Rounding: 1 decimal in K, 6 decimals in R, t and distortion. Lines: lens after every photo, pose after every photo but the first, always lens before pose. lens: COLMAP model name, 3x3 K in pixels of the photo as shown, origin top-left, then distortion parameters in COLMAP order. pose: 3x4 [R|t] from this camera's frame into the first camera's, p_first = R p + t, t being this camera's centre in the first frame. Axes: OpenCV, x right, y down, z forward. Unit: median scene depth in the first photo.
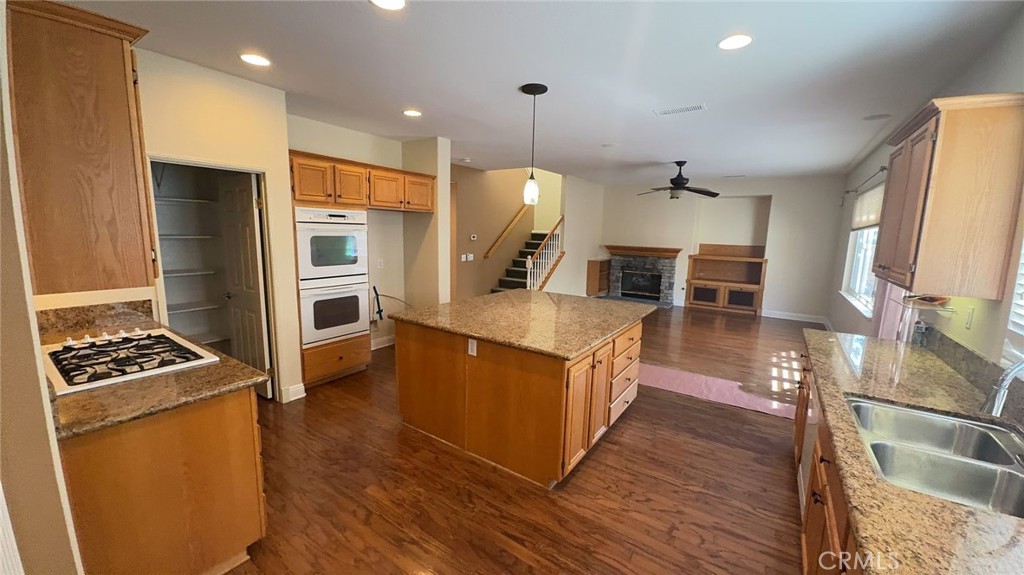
lens RADIAL K [[389.9, 0, 510.0], [0, 389.9, 282.5], [0, 0, 1]] dist [0.013057, -0.000081]
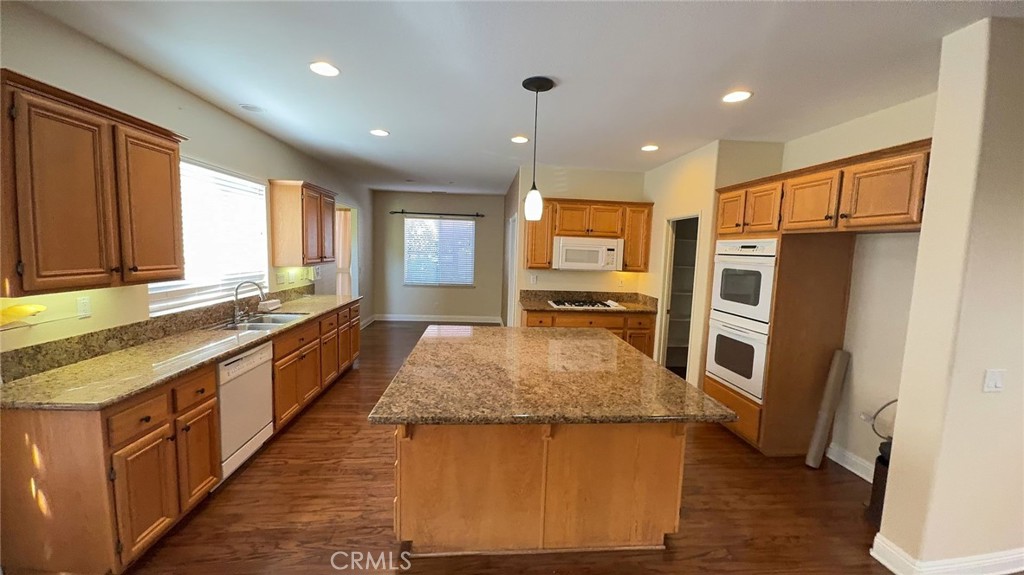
lens RADIAL K [[389.9, 0, 509.1], [0, 389.9, 287.2], [0, 0, 1]] dist [0.013057, -0.000081]
pose [[-0.768913, 0.012002, -0.639241, 0.535631], [-0.139467, 0.972597, 0.186019, -0.177417], [0.623956, 0.232186, -0.746169, 1.383935]]
